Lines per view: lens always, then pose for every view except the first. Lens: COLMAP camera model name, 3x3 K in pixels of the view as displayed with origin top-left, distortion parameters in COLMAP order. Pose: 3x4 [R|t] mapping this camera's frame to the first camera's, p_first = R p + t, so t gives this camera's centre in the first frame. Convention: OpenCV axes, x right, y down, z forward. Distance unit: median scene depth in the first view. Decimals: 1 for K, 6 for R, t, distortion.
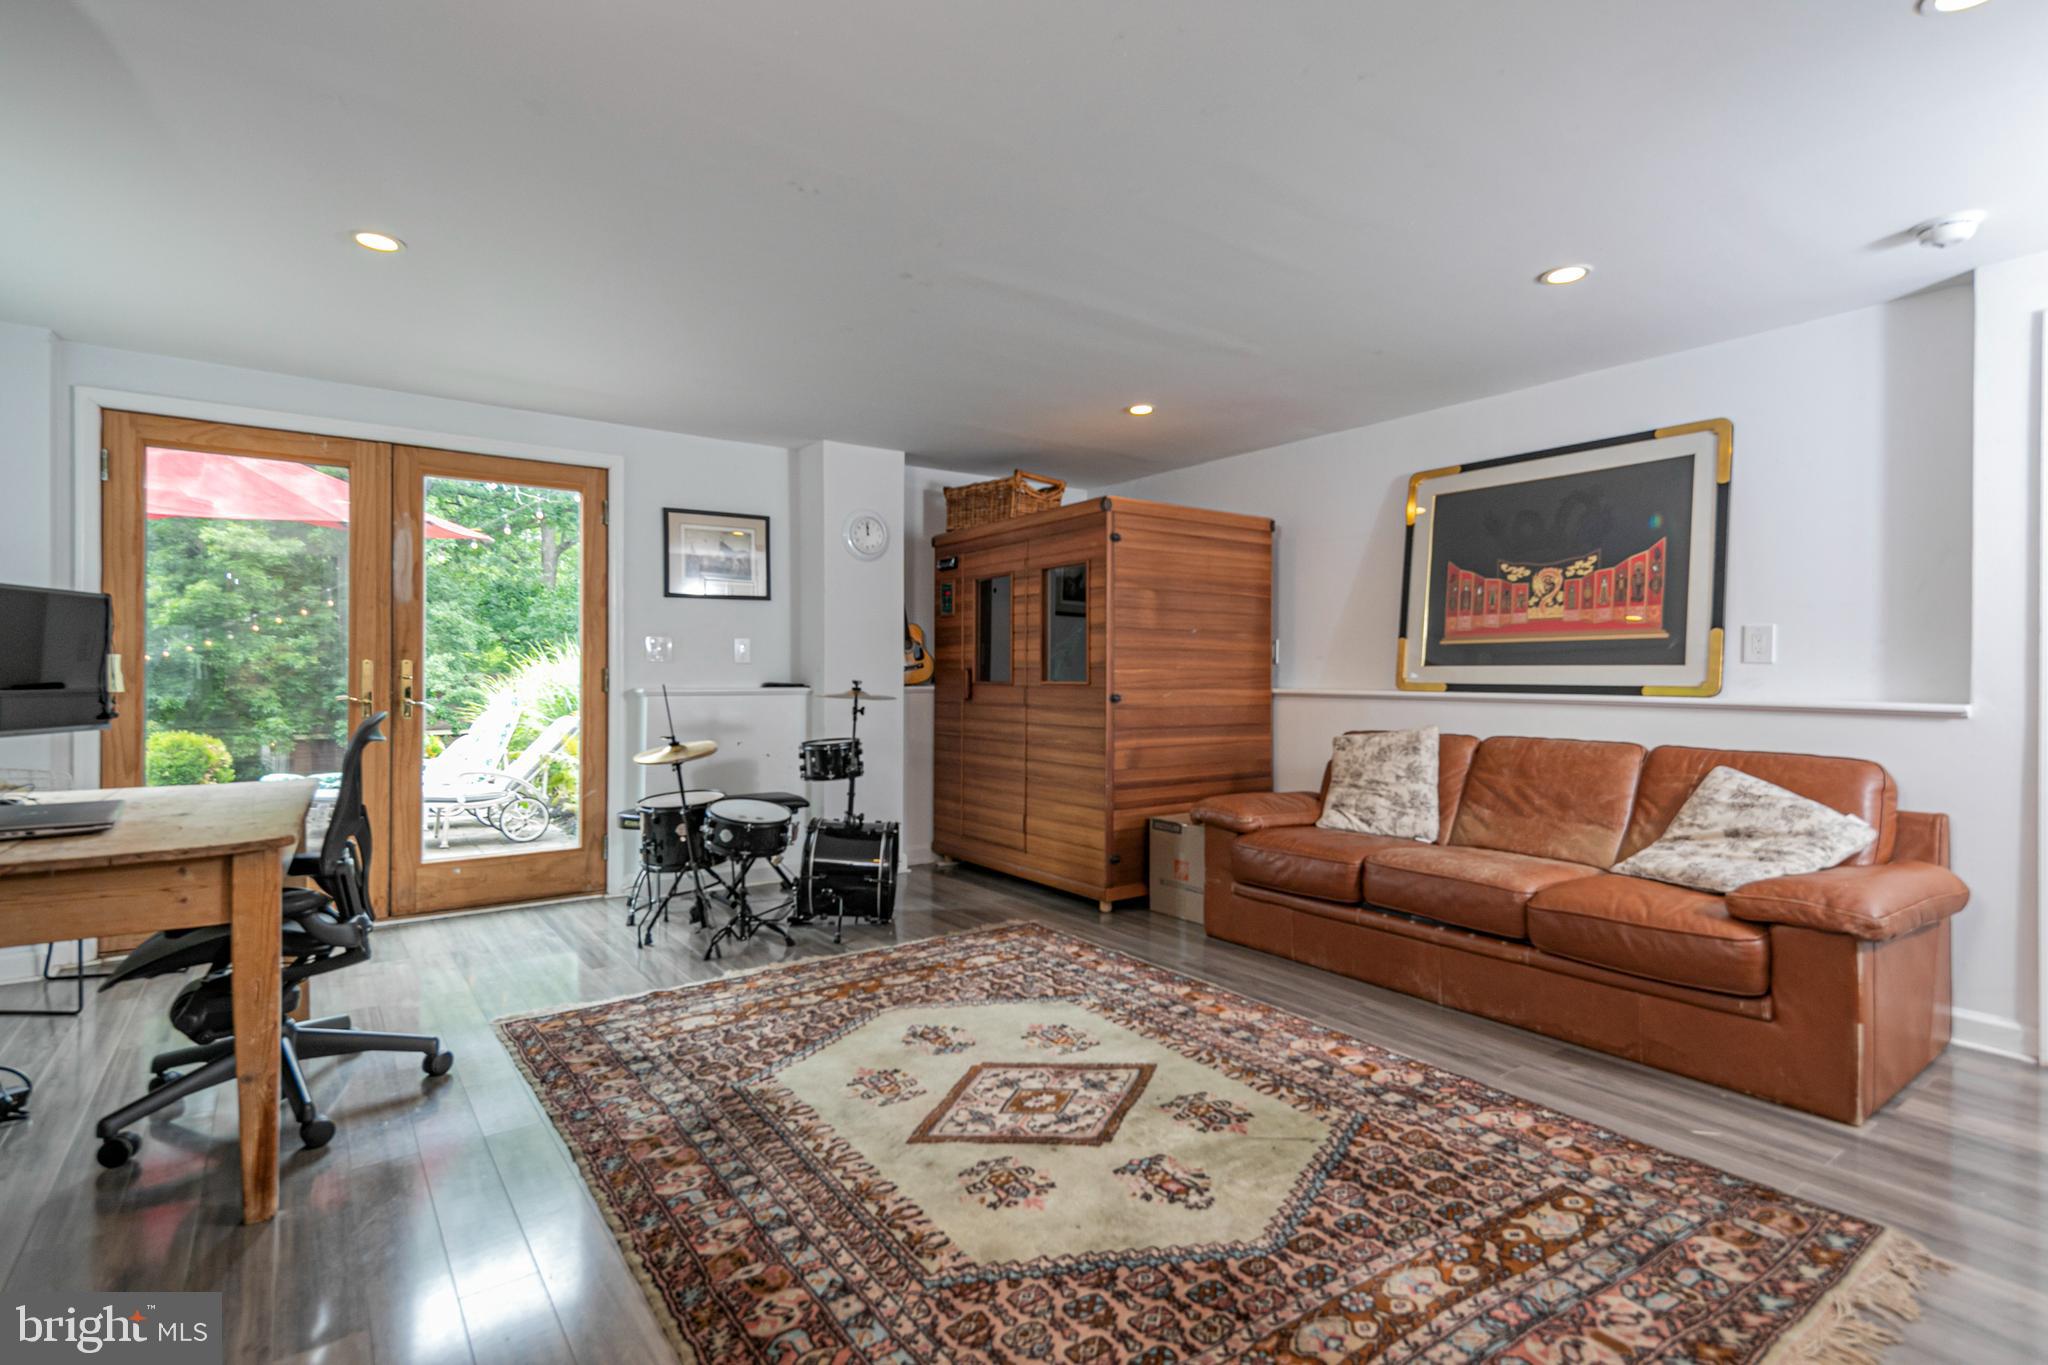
lens RADIAL K [[1006.3, 0, 1021.8], [0, 1006.3, 674.0], [0, 0, 1]] dist [0.026704, -0.006672]
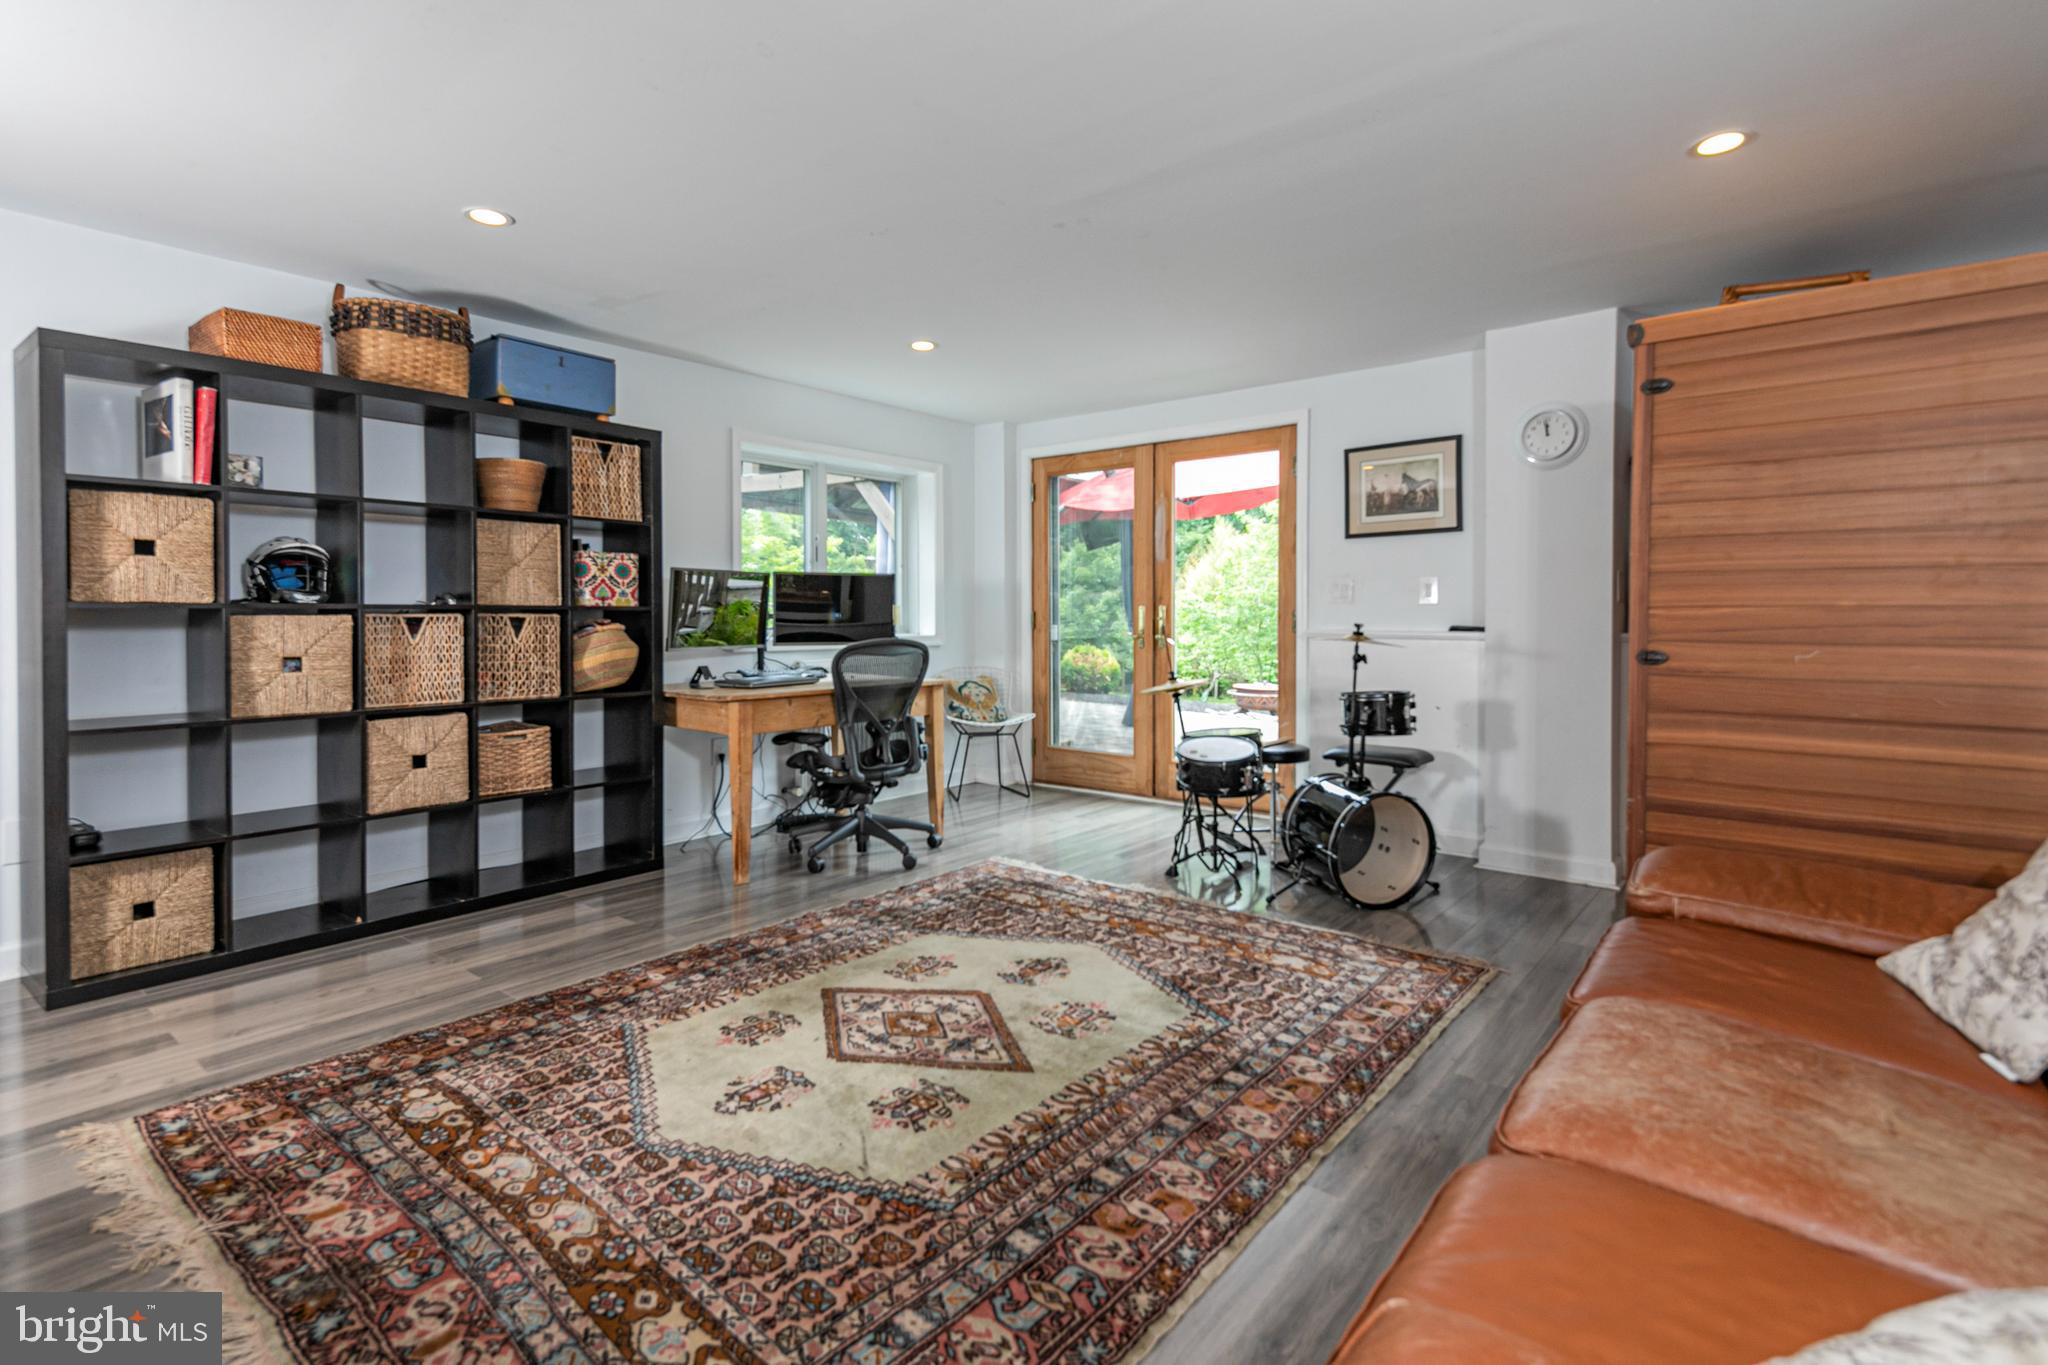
lens RADIAL K [[1006.3, 0, 1009.1], [0, 1006.3, 629.0], [0, 0, 1]] dist [0.026704, -0.006672]
pose [[0.217286, 0.014042, -0.976007, 0.977893], [-0.001532, 0.999900, 0.014045, -0.000968], [0.976107, -0.001557, 0.217285, 0.808524]]
